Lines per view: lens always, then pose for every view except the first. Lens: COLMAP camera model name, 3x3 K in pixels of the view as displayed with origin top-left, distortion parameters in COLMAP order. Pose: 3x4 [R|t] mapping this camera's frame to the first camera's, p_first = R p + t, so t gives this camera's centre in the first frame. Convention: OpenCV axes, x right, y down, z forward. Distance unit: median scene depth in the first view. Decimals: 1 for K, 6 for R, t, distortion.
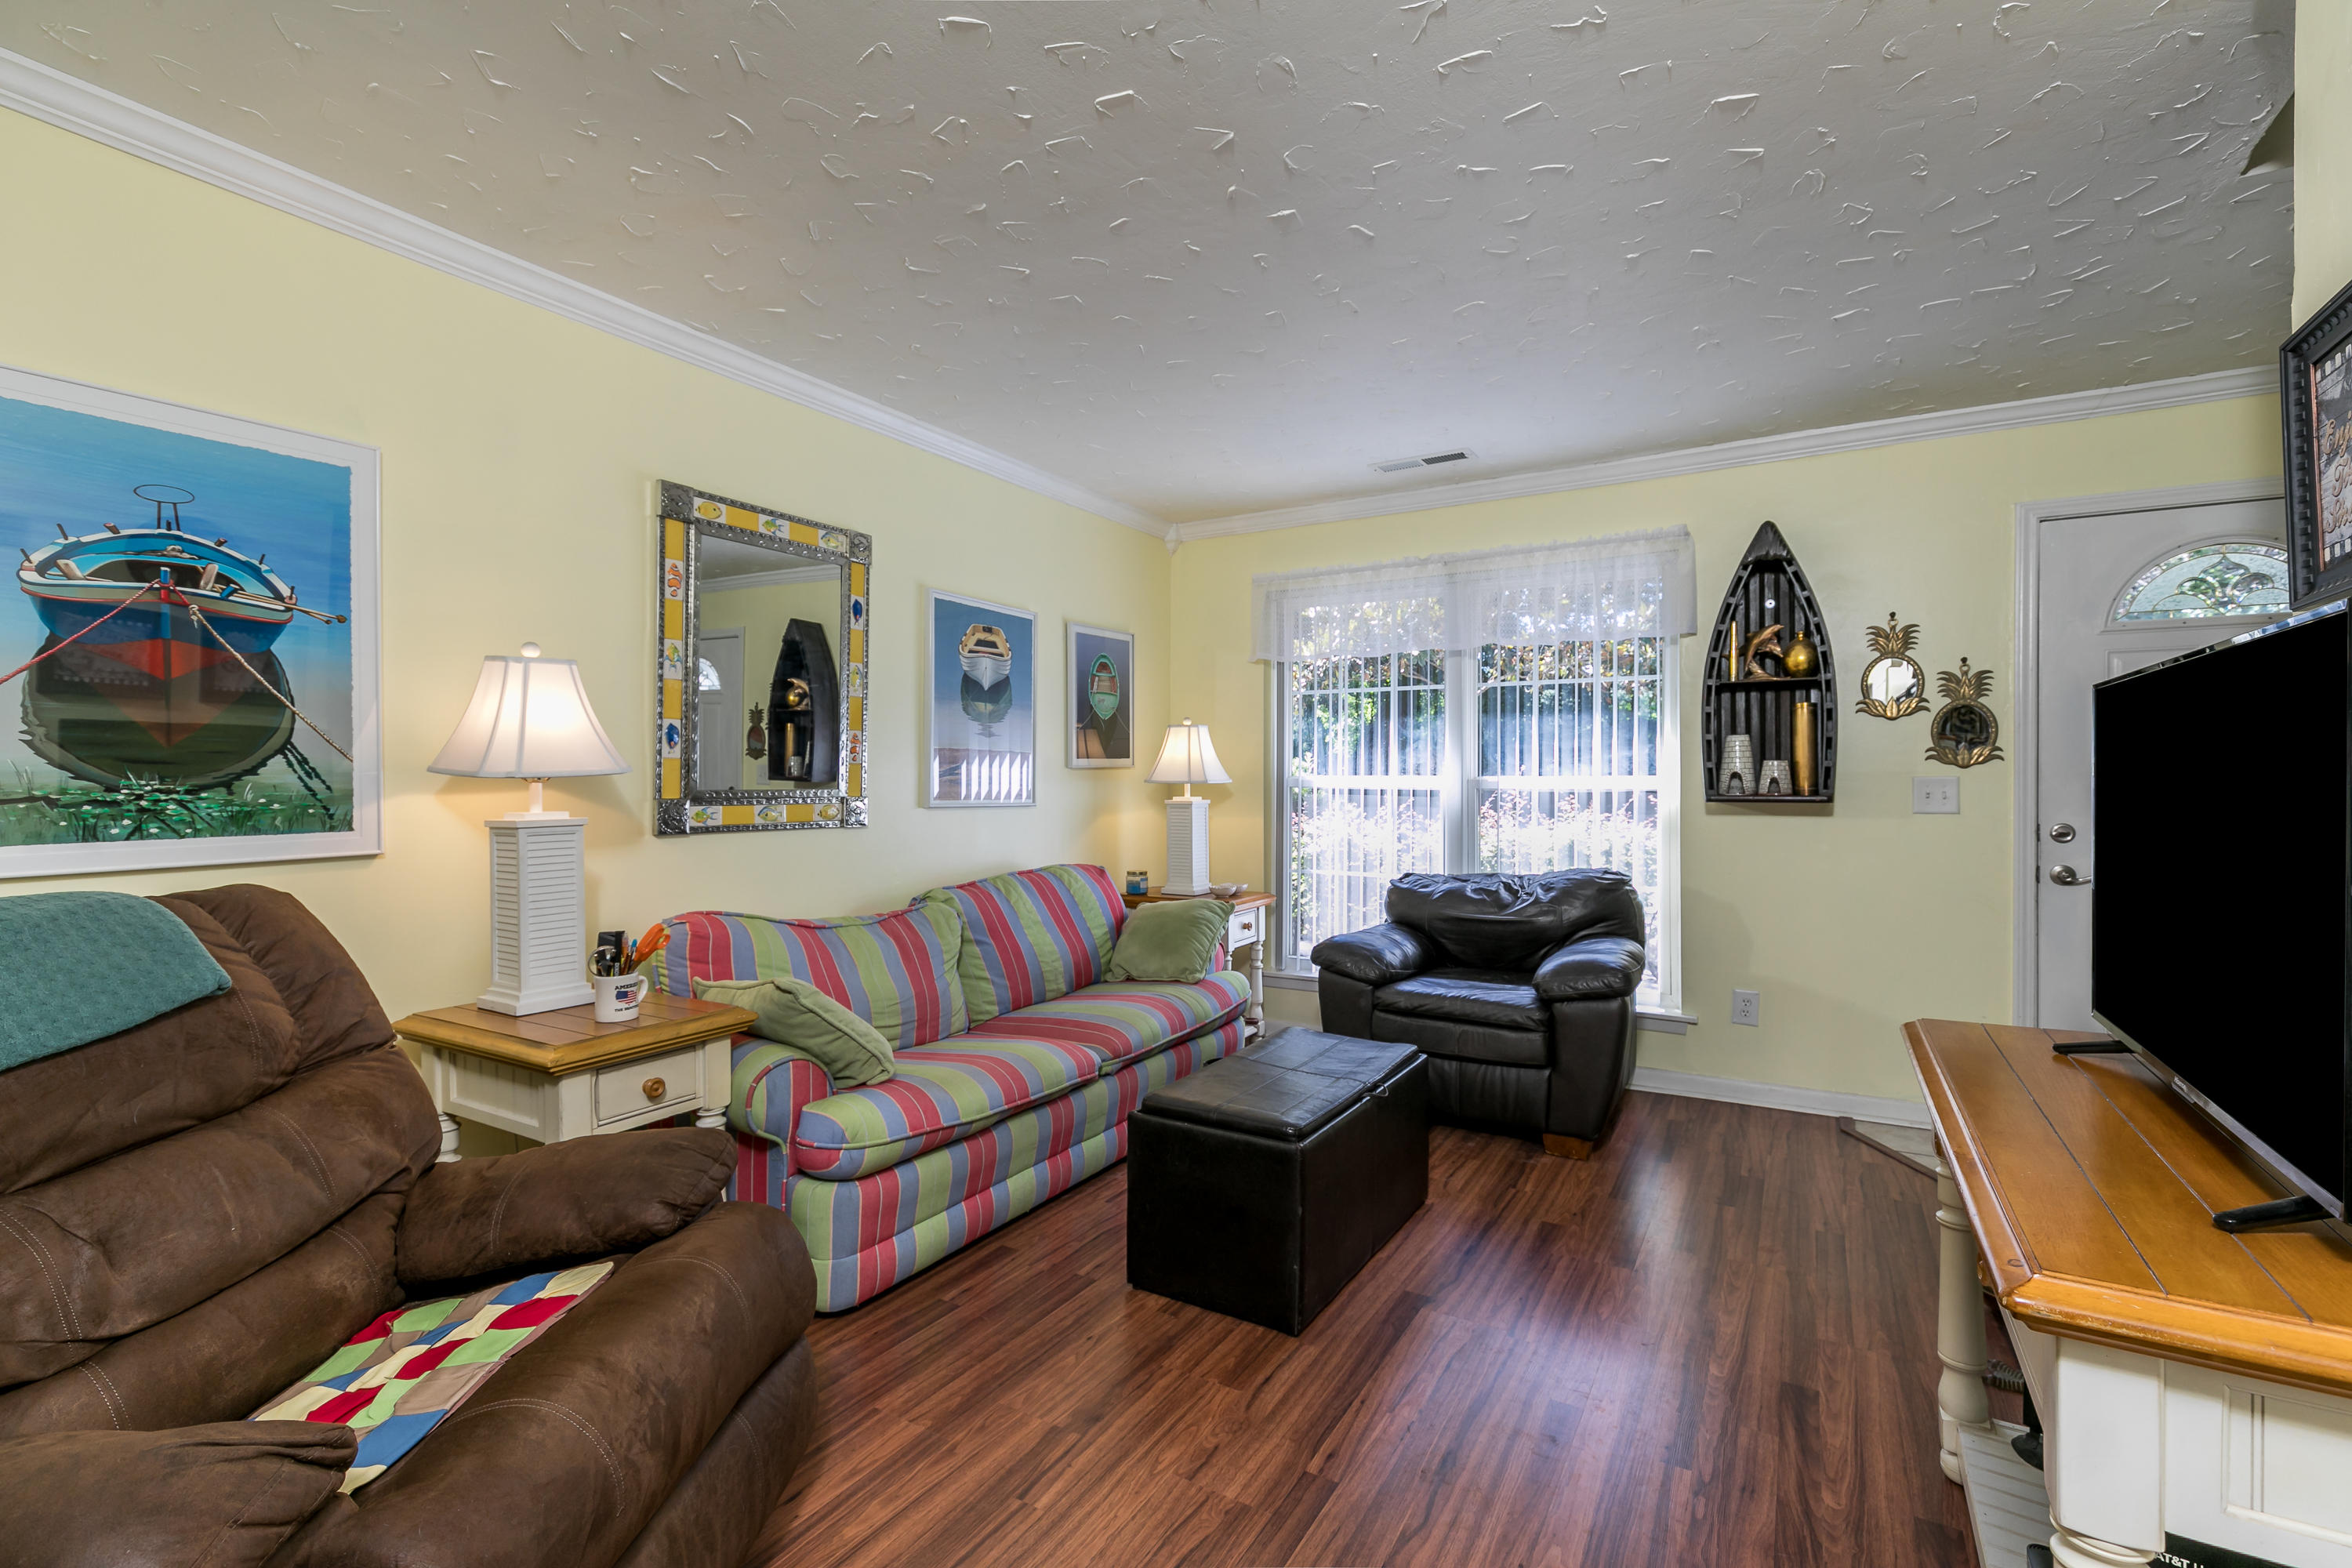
lens RADIAL K [[1043.8, 0, 1178.1], [0, 1043.8, 781.2], [0, 0, 1]] dist [0.008983, -0.001382]
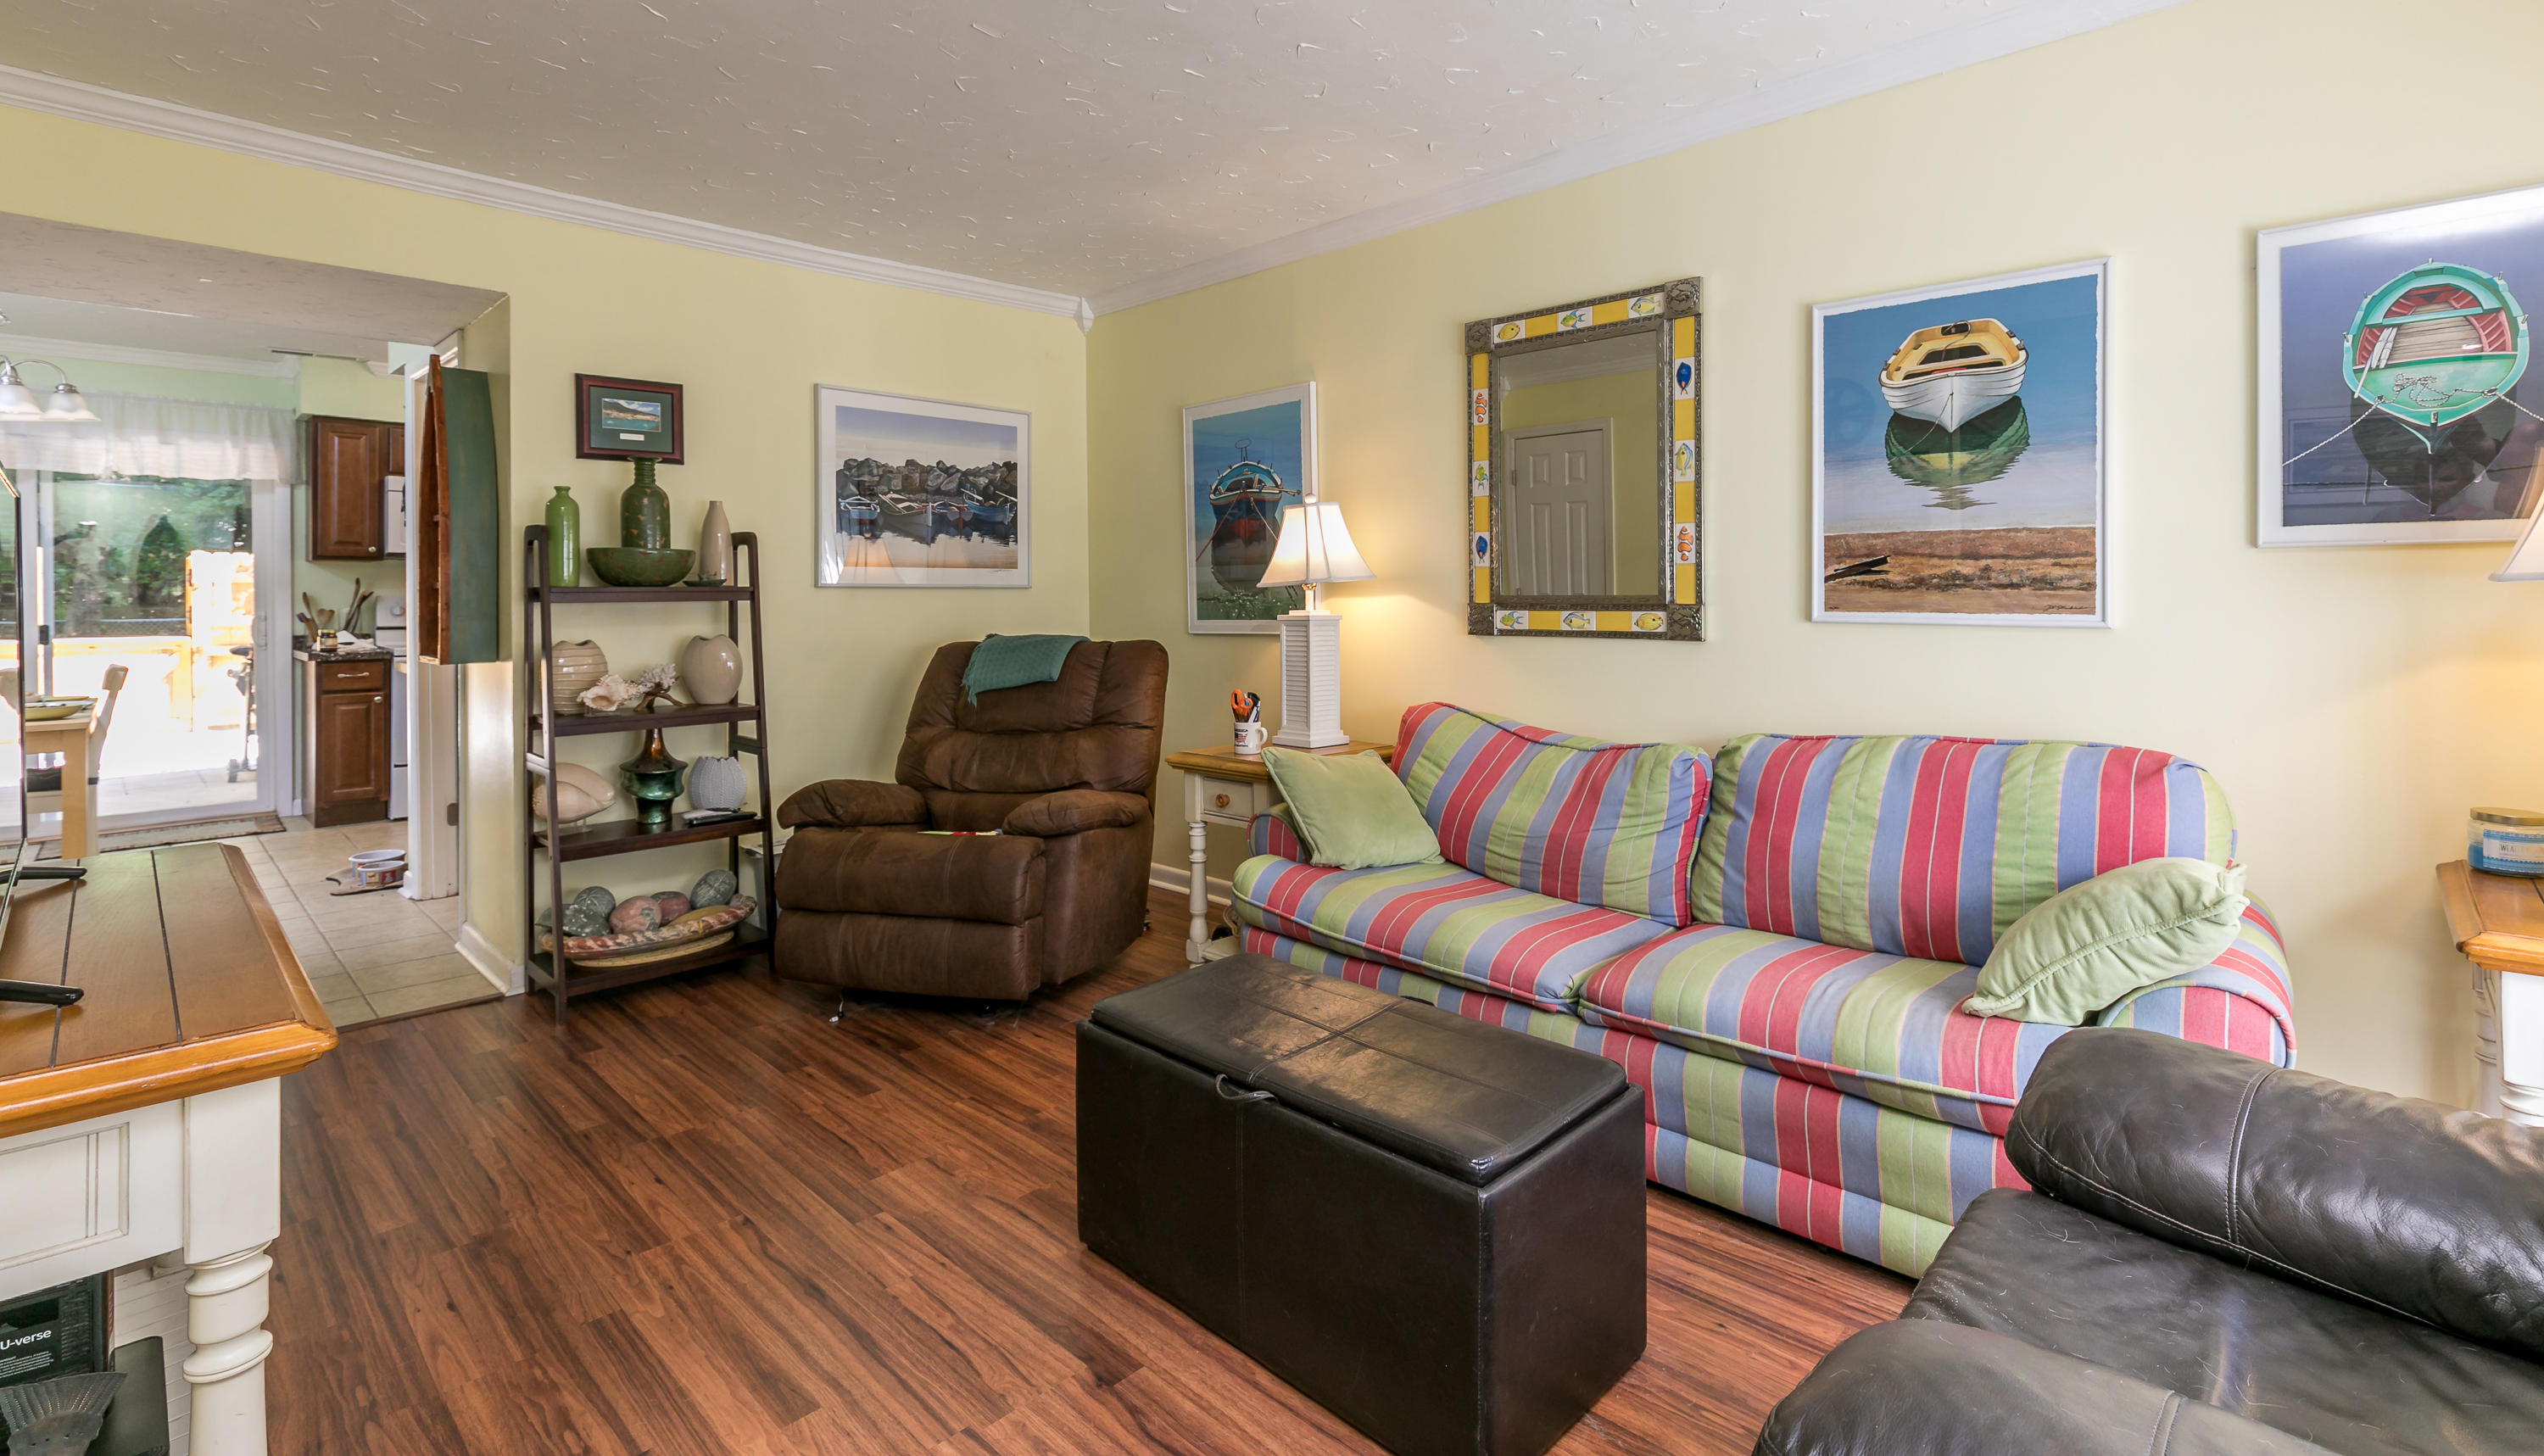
lens RADIAL K [[1152.9, 0, 1274.0], [0, 1152.9, 599.9], [0, 0, 1]] dist [0.001927, 0.000207]
pose [[-0.233382, -0.000230, -0.972385, 0.742183], [0.001599, 0.999999, -0.000620, 0.013045], [0.972384, -0.001700, -0.233381, 1.040143]]
